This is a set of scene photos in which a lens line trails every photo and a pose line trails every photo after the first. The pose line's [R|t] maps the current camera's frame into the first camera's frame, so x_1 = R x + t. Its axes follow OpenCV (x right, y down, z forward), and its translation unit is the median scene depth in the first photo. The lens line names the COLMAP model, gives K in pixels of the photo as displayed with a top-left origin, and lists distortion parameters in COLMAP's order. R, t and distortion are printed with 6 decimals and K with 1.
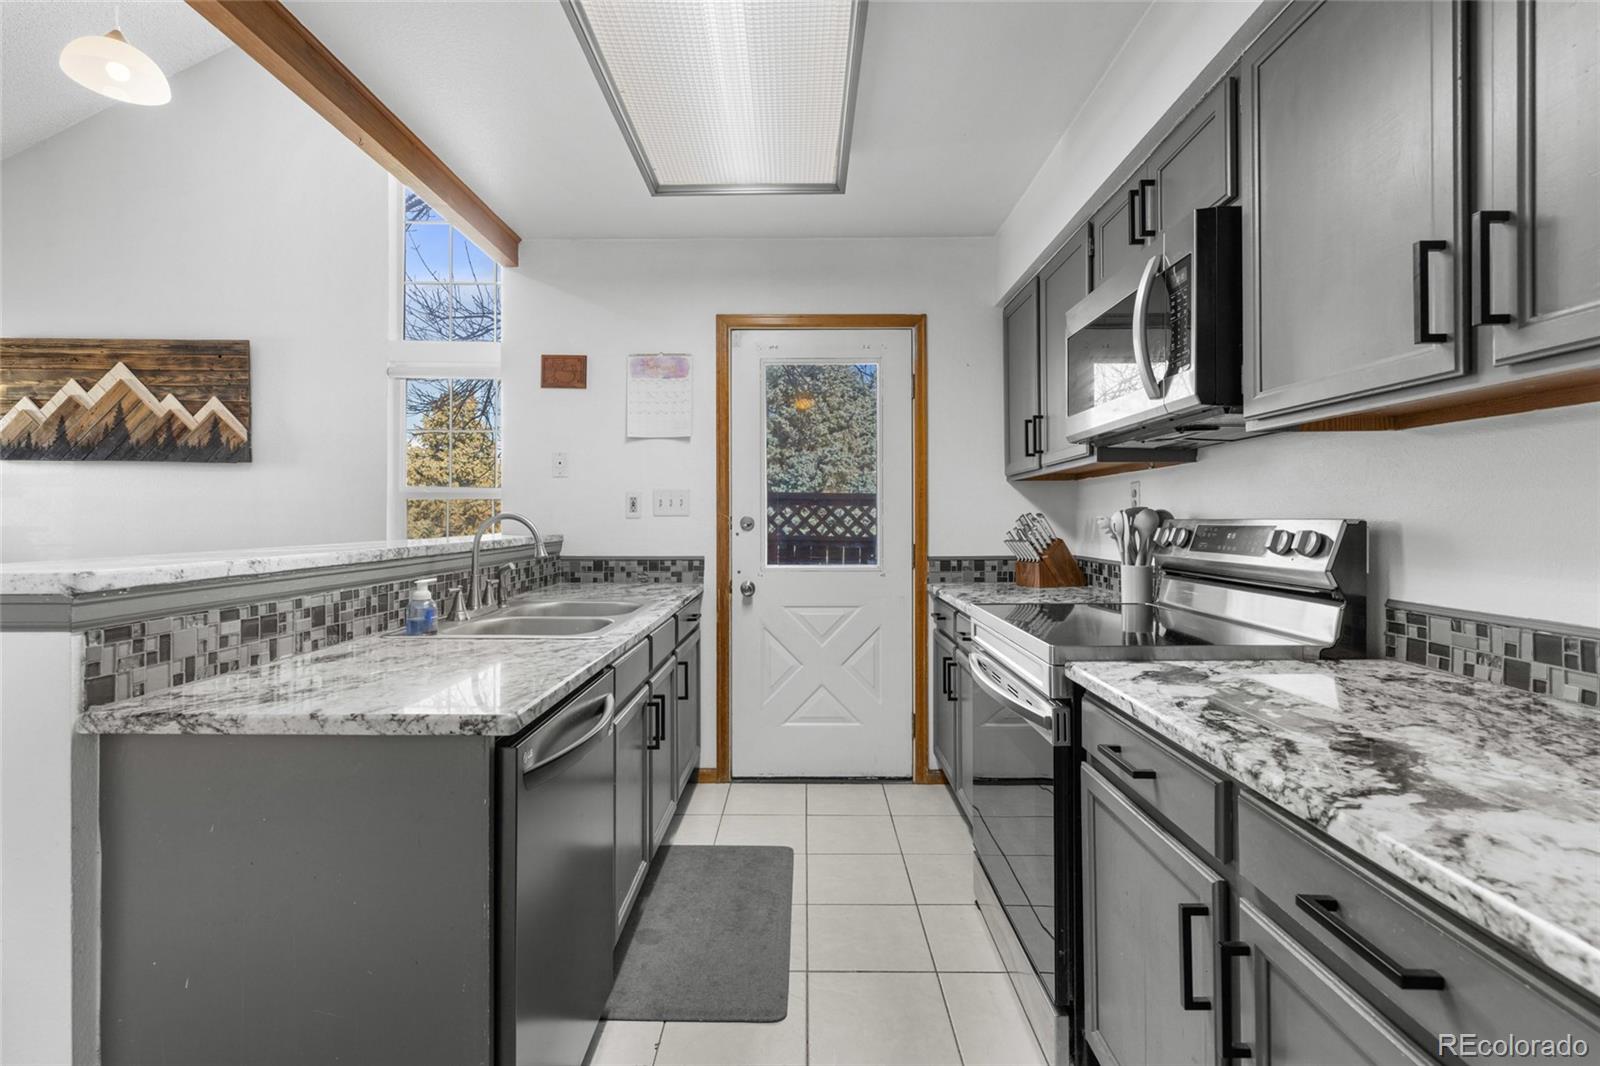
lens RADIAL K [[727.7, 0, 797.0], [0, 727.7, 523.6], [0, 0, 1]] dist [0.001743, 0.000646]
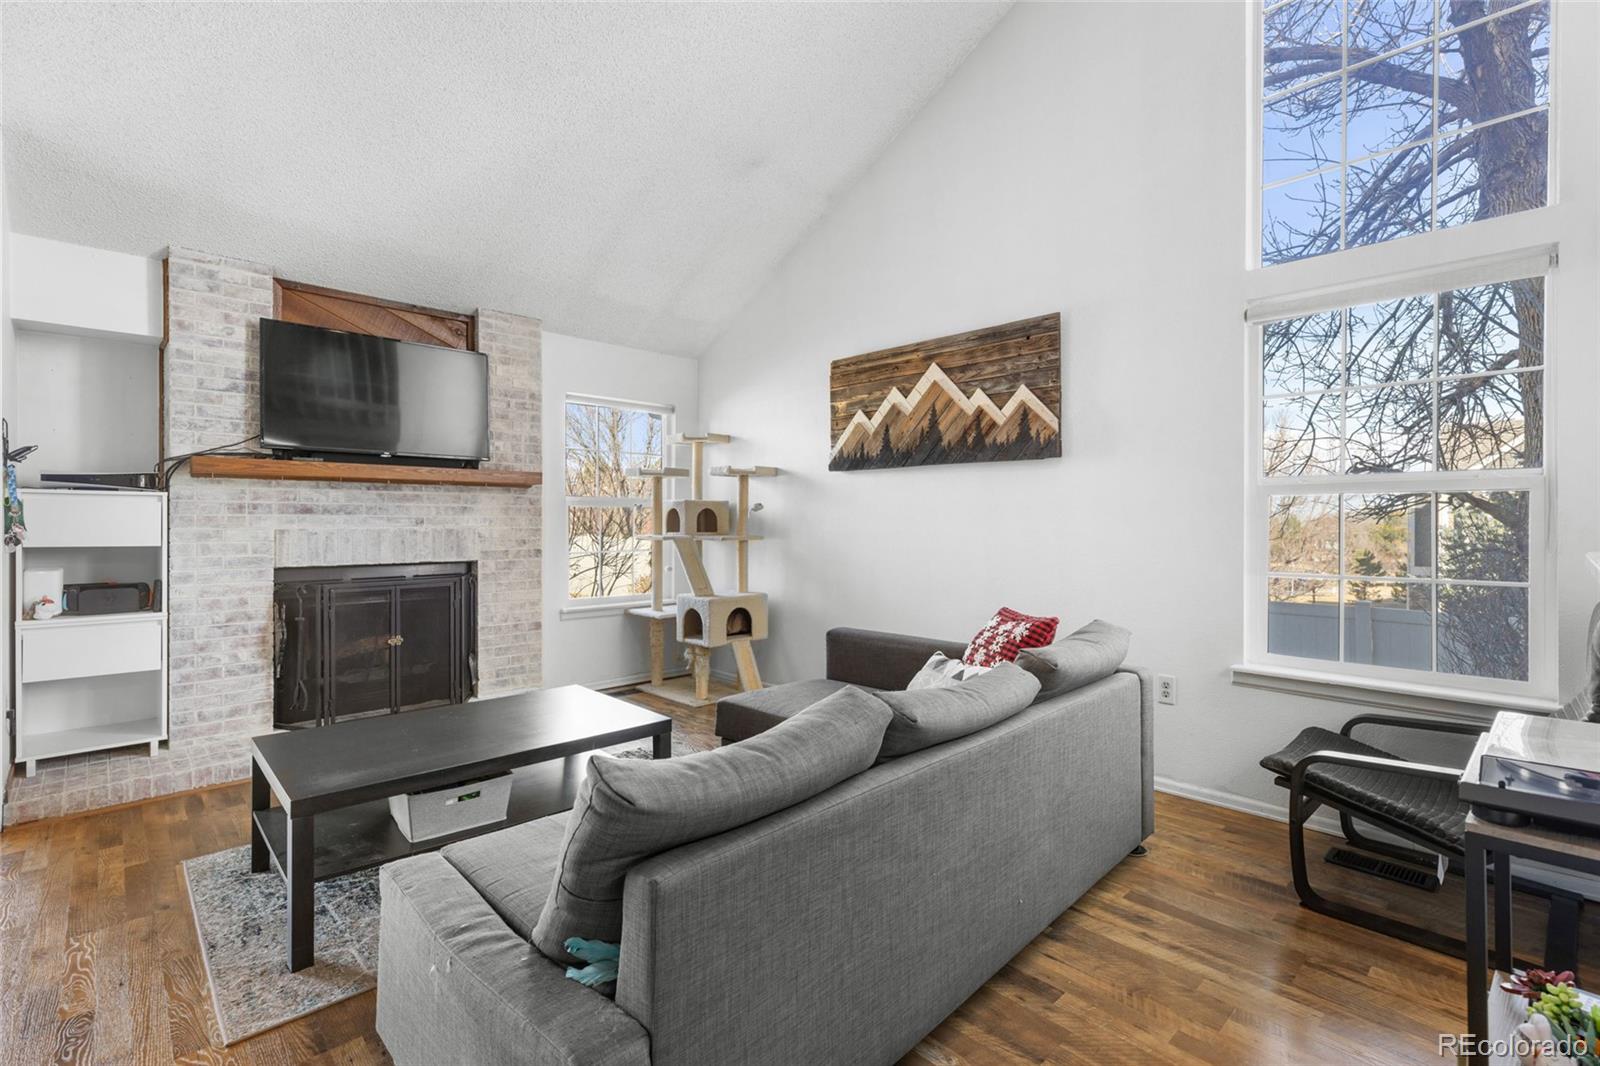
lens RADIAL K [[727.7, 0, 797.0], [0, 727.7, 523.6], [0, 0, 1]] dist [0.001743, 0.000646]
pose [[0.697311, -0.004993, -0.716751, -0.363017], [0.000171, 0.999977, -0.006800, -0.001426], [0.716769, 0.004619, 0.697296, 0.197004]]
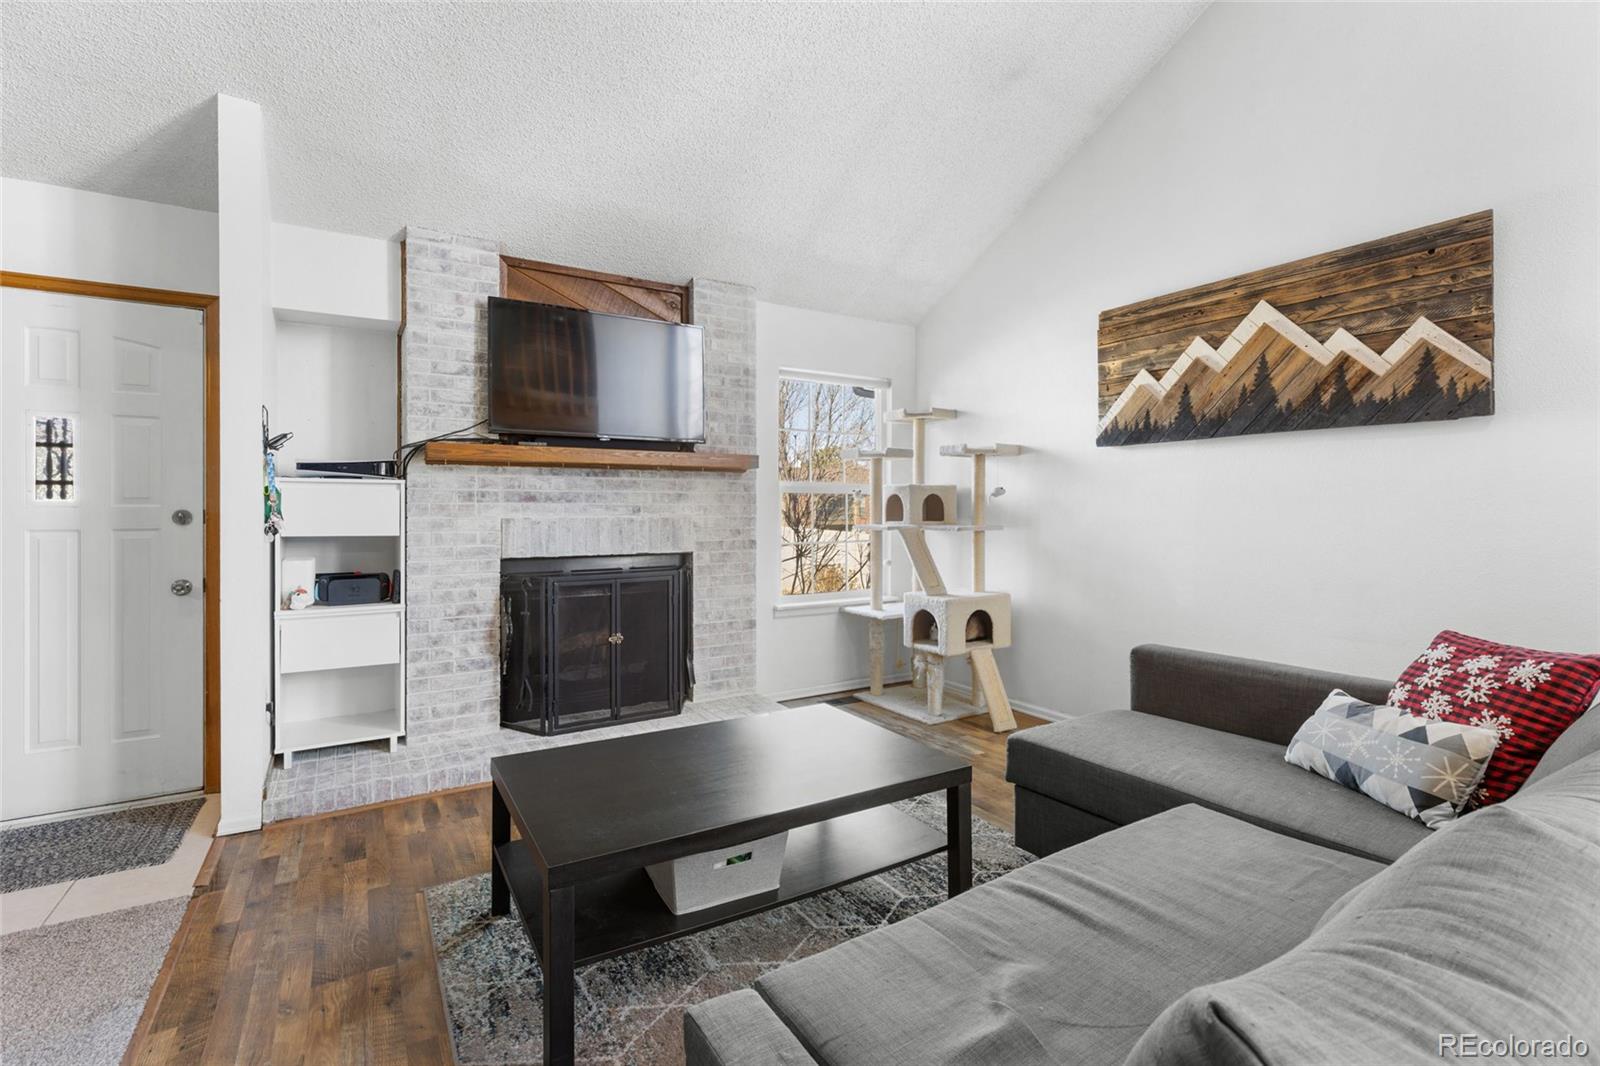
lens RADIAL K [[730.7, 0, 789.4], [0, 730.7, 508.9], [0, 0, 1]] dist [0.001977, 0.000123]
pose [[0.522609, -0.010254, -0.852511, -0.547008], [0.001280, 0.999936, -0.011242, -0.001574], [0.852572, 0.004784, 0.522588, 0.201794]]
